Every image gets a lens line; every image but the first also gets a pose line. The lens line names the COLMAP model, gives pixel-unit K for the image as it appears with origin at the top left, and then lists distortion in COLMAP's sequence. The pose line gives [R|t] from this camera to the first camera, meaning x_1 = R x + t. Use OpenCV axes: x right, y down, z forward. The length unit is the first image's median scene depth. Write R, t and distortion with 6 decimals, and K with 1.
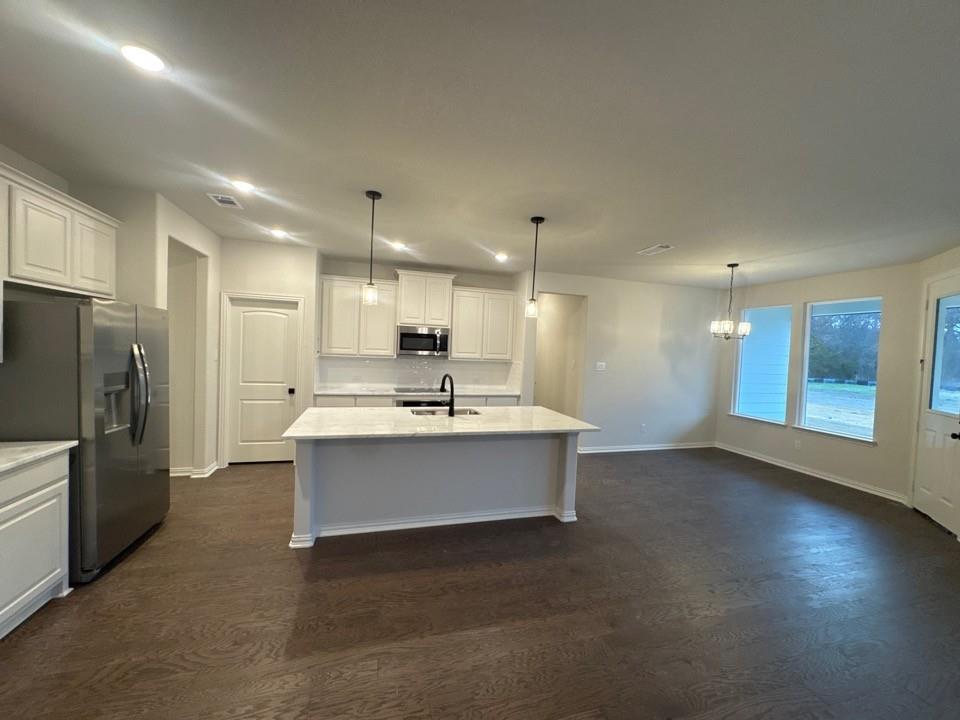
lens RADIAL K [[381.8, 0, 482.6], [0, 381.8, 362.3], [0, 0, 1]] dist [-0.002370, 0.000129]
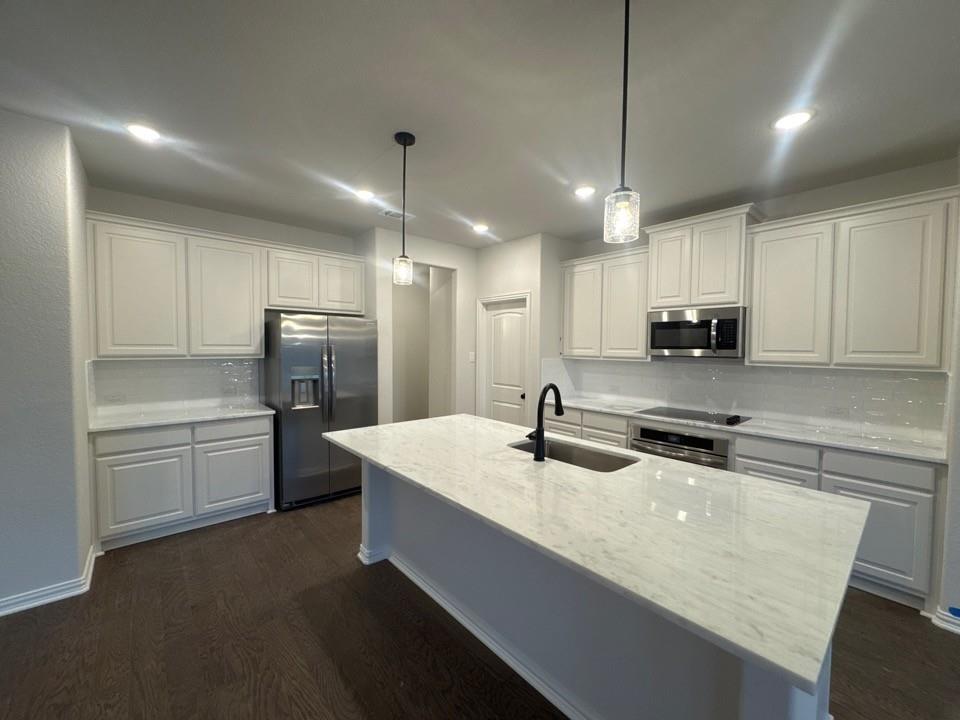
lens RADIAL K [[381.8, 0, 481.0], [0, 381.8, 360.0], [0, 0, 1]] dist [-0.002370, 0.000129]
pose [[0.417868, -0.004018, -0.908499, 0.558505], [-0.026707, 0.999504, -0.016704, 0.012433], [0.908115, 0.031243, 0.417553, 1.005716]]
